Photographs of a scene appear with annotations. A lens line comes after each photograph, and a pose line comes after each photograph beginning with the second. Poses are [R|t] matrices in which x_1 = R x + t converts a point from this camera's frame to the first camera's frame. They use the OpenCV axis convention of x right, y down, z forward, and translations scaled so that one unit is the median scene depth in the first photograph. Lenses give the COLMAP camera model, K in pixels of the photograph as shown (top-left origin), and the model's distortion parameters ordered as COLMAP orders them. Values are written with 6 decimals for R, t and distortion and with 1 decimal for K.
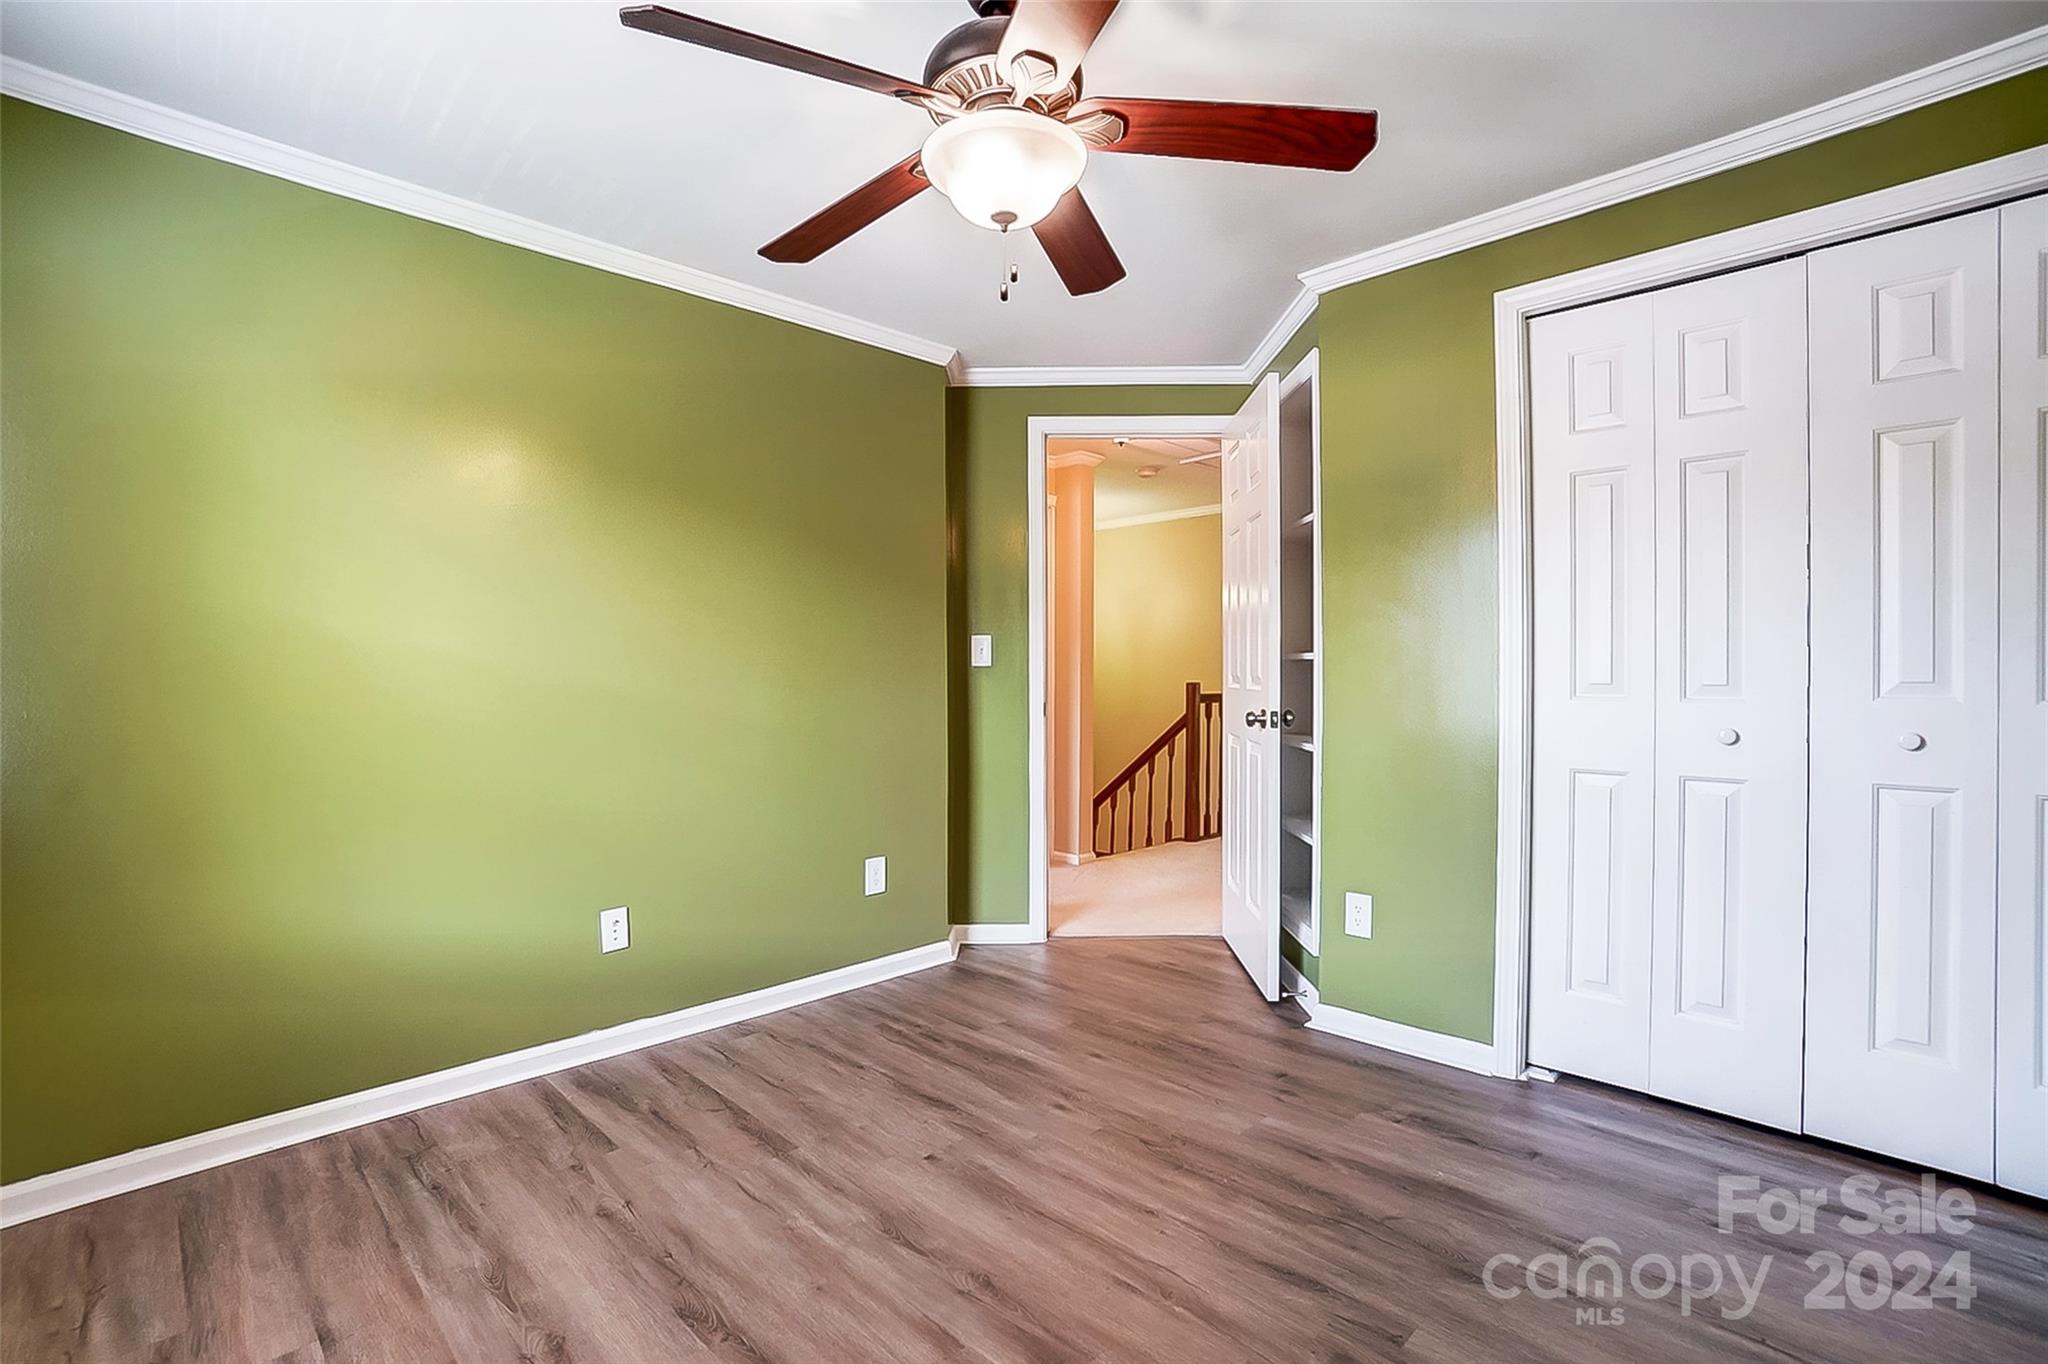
lens RADIAL K [[914.9, 0, 1018.9], [0, 914.9, 679.4], [0, 0, 1]] dist [-0.070763, 0.023341]
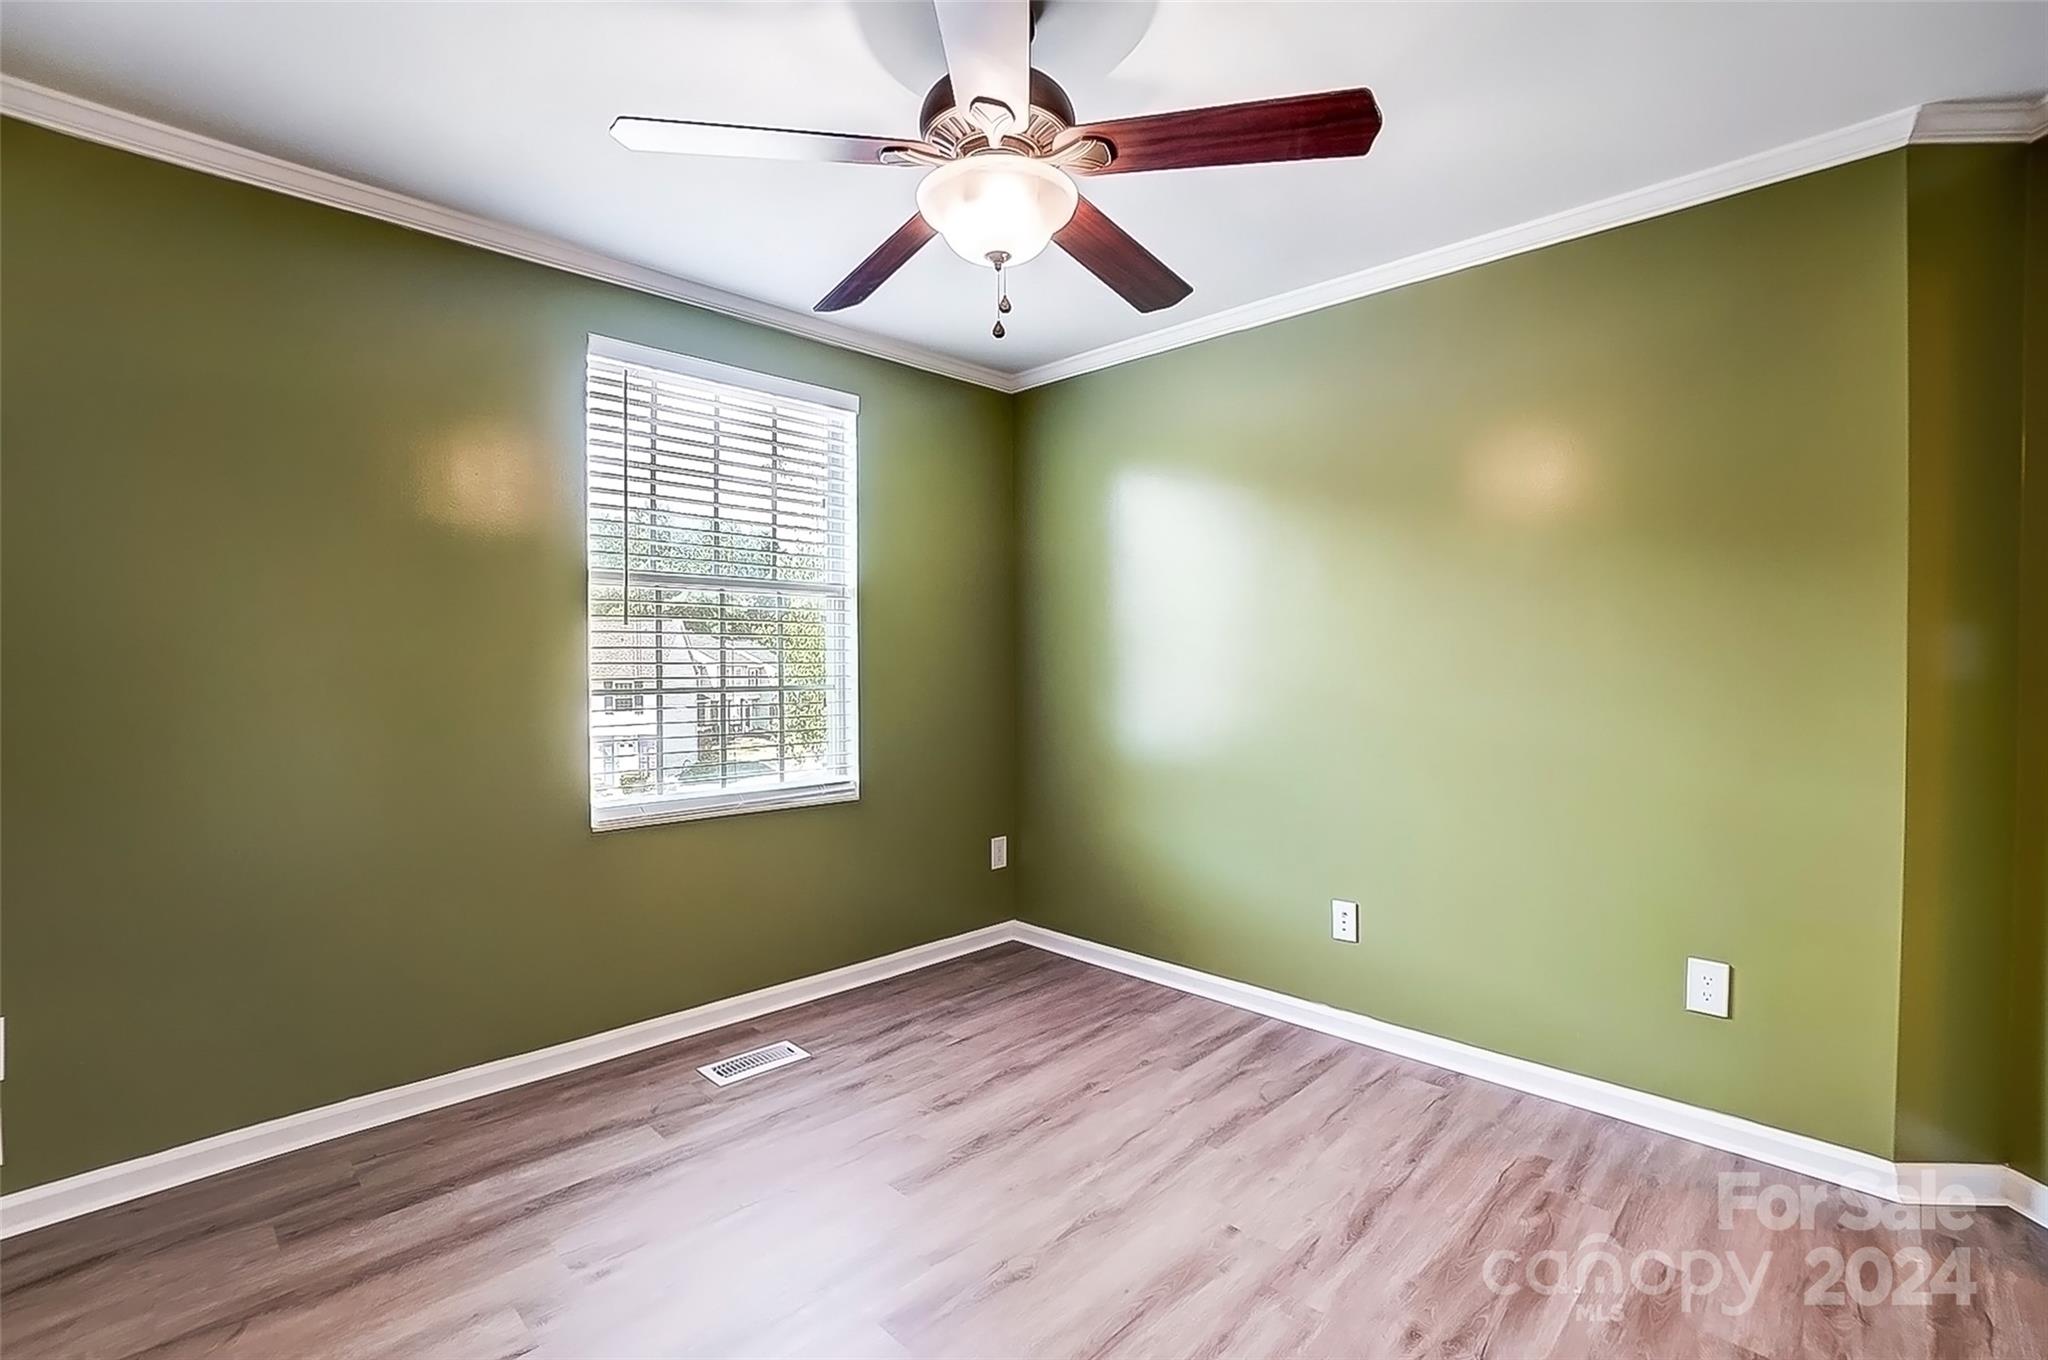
lens RADIAL K [[914.9, 0, 1018.9], [0, 914.9, 677.4], [0, 0, 1]] dist [-0.070763, 0.023341]
pose [[0.012027, 0.028763, -0.999514, 0.805270], [-0.005519, 0.999573, 0.028699, -0.049528], [0.999912, 0.005171, 0.012180, 0.798485]]
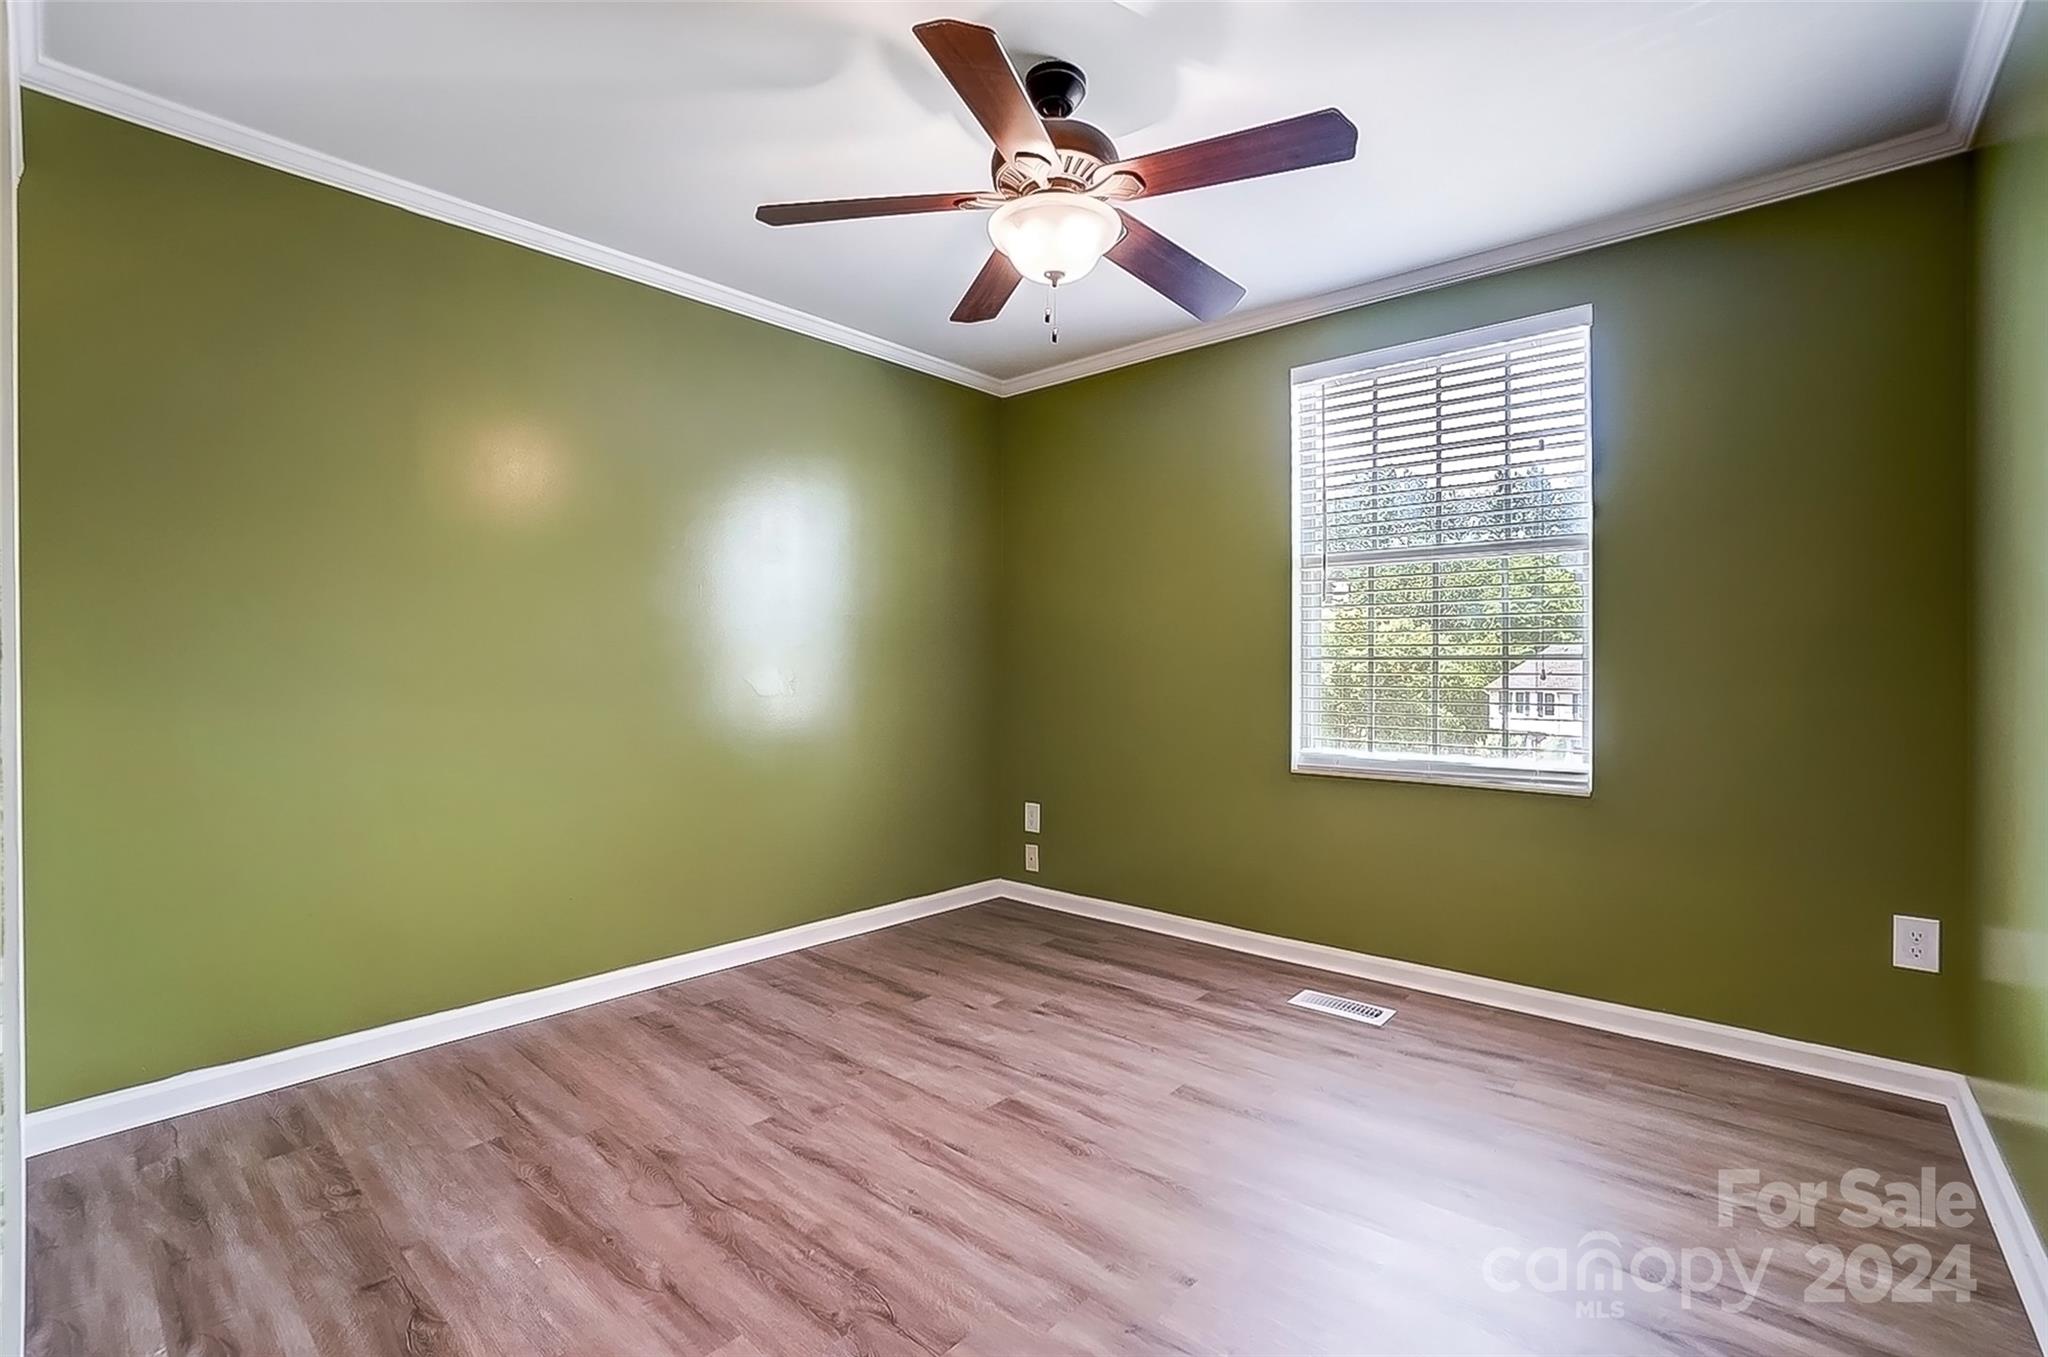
lens RADIAL K [[914.9, 0, 1018.9], [0, 914.9, 675.9], [0, 0, 1]] dist [-0.070763, 0.023341]
pose [[-0.998105, 0.007672, -0.061050, 0.084969], [0.006924, 0.999898, 0.012453, 0.020661], [0.061139, 0.012007, -0.998057, 1.775565]]
